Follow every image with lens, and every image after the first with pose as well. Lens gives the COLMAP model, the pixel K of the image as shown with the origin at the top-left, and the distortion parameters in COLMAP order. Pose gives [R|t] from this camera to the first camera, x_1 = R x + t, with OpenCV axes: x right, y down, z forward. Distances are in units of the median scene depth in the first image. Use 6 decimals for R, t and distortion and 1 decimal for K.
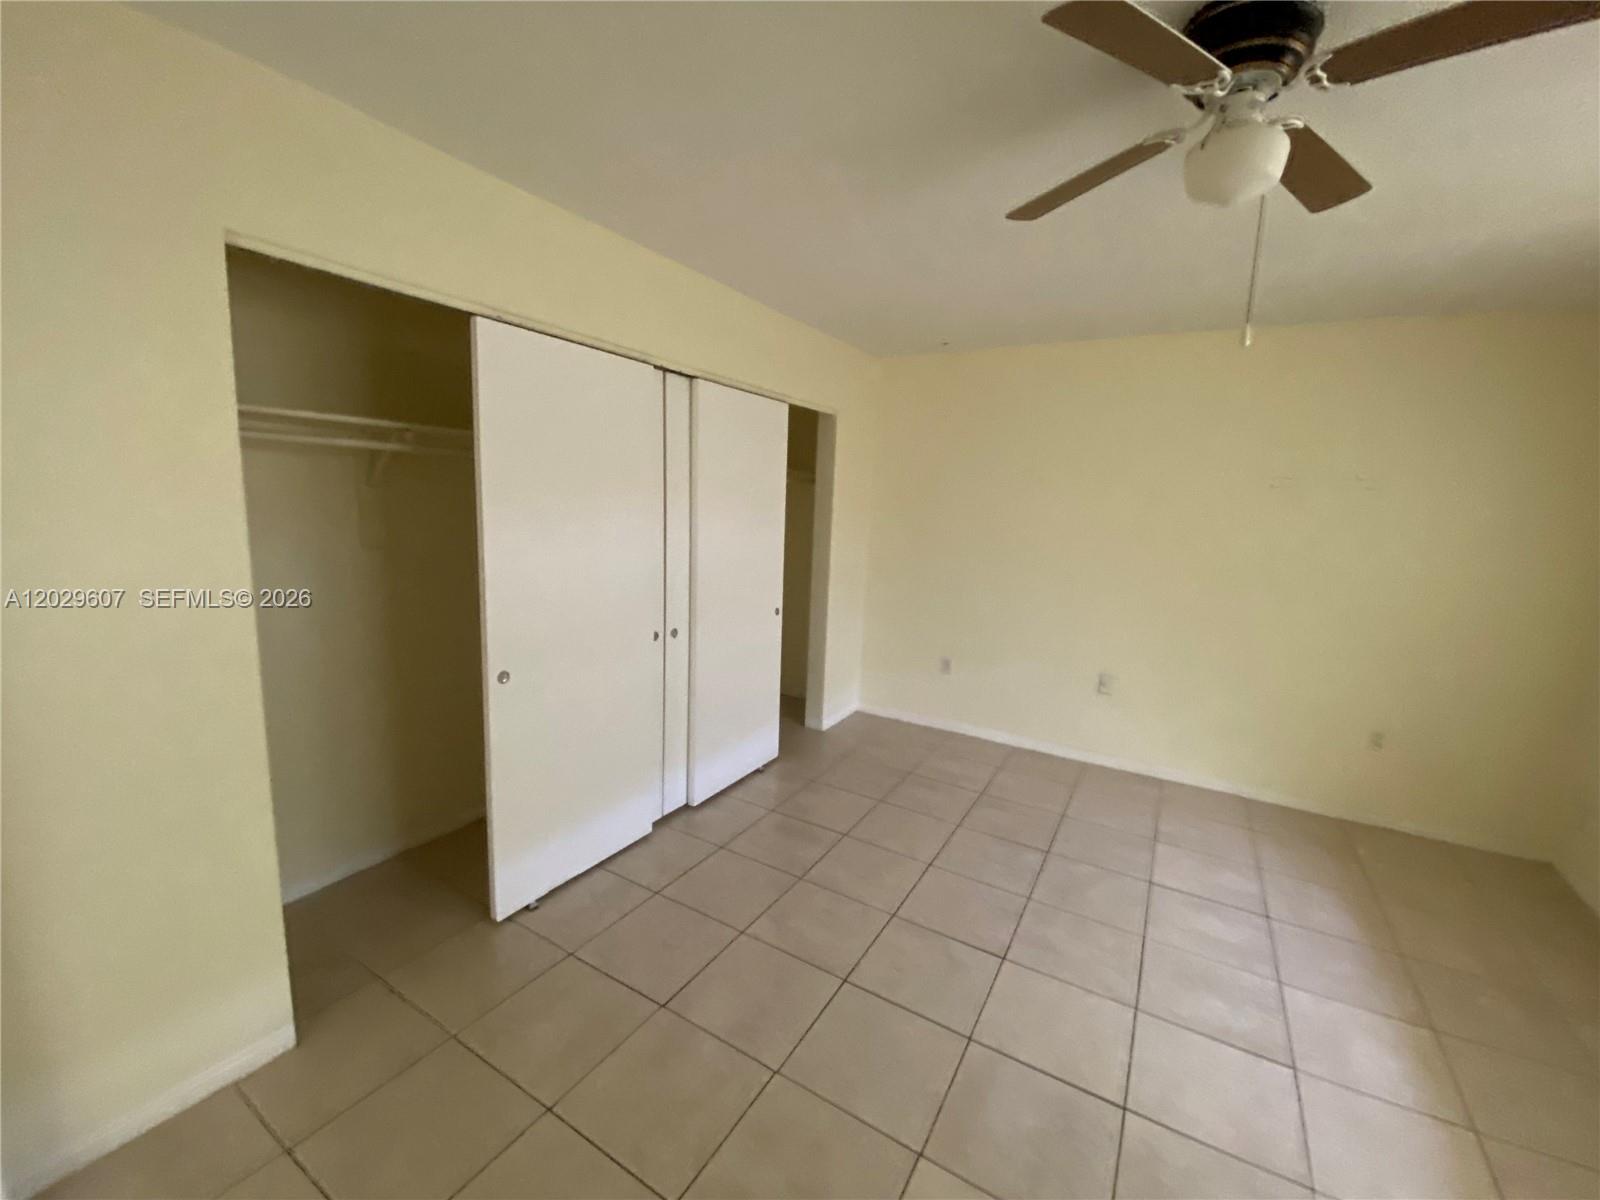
lens RADIAL K [[642.6, 0, 801.8], [0, 642.6, 602.5], [0, 0, 1]] dist [-0.009810, -0.001905]
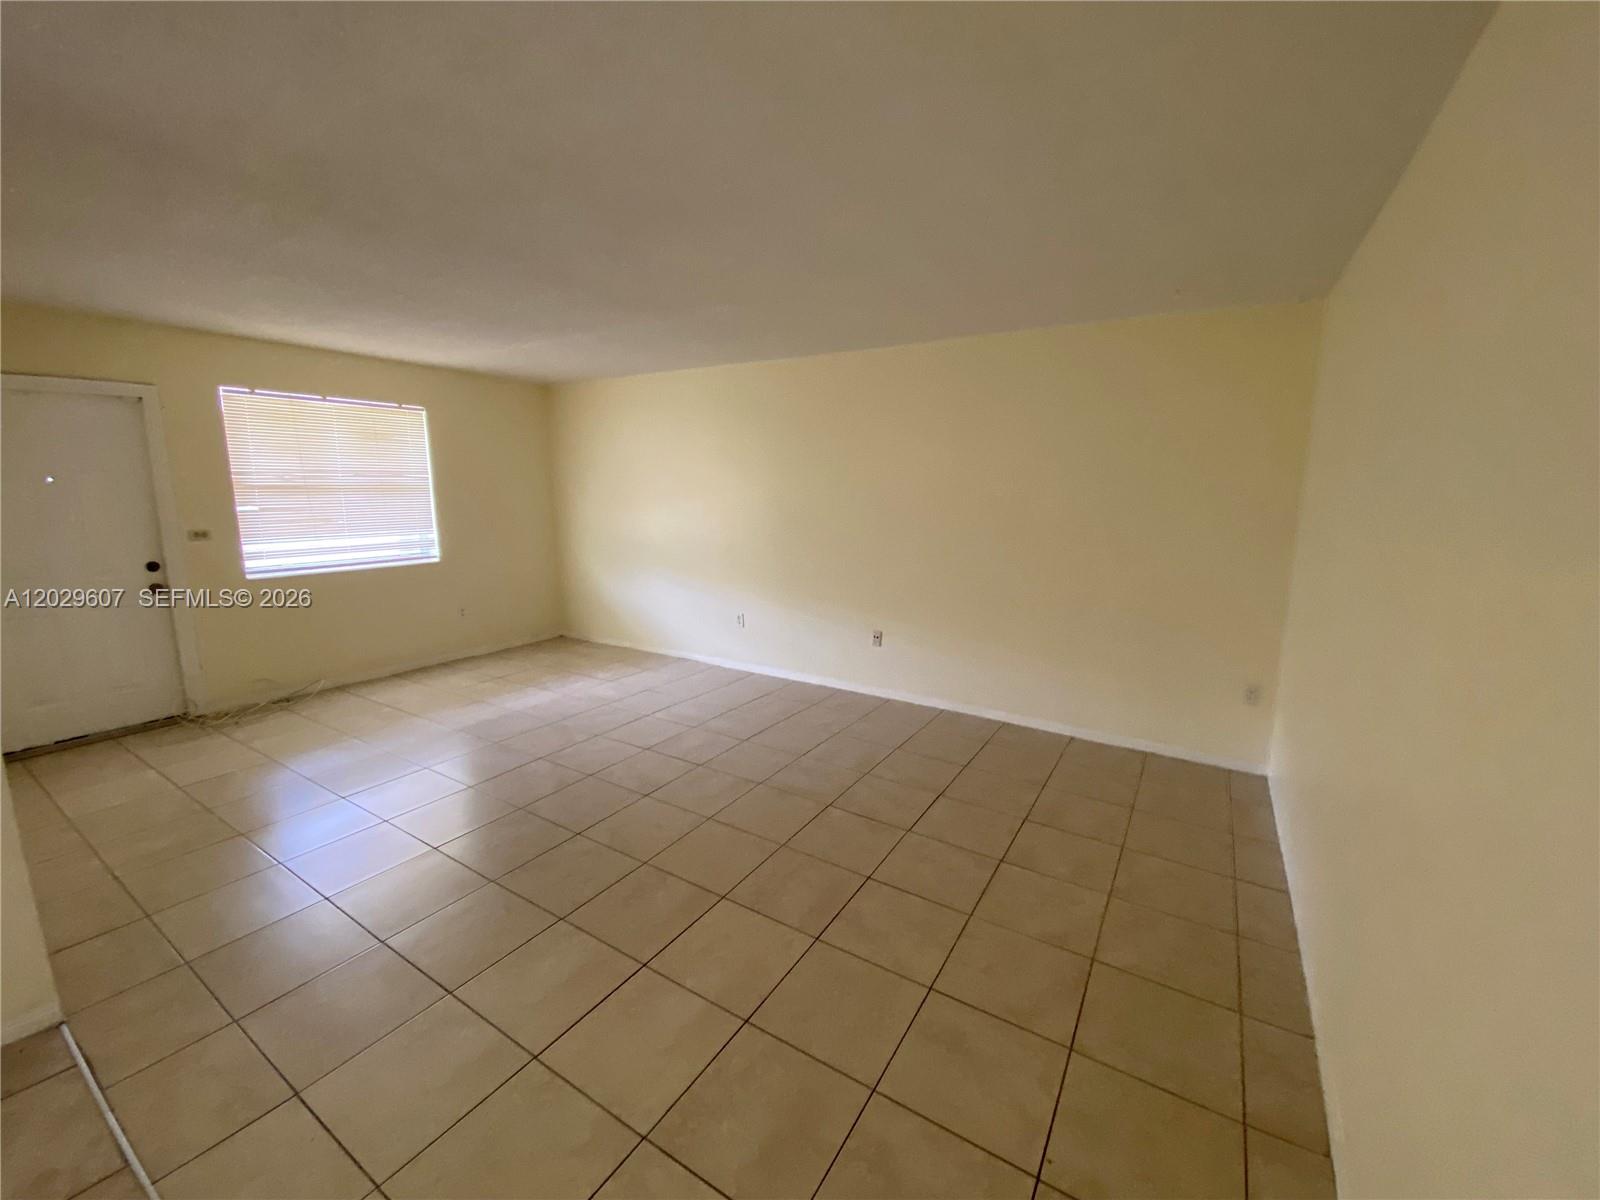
lens RADIAL K [[642.6, 0, 801.7], [0, 642.6, 597.6], [0, 0, 1]] dist [-0.009810, -0.001905]
pose [[0.999372, -0.027583, -0.022264, 0.095820], [0.027917, 0.999500, 0.014839, 0.012989], [0.021843, -0.015451, 0.999642, -0.056640]]
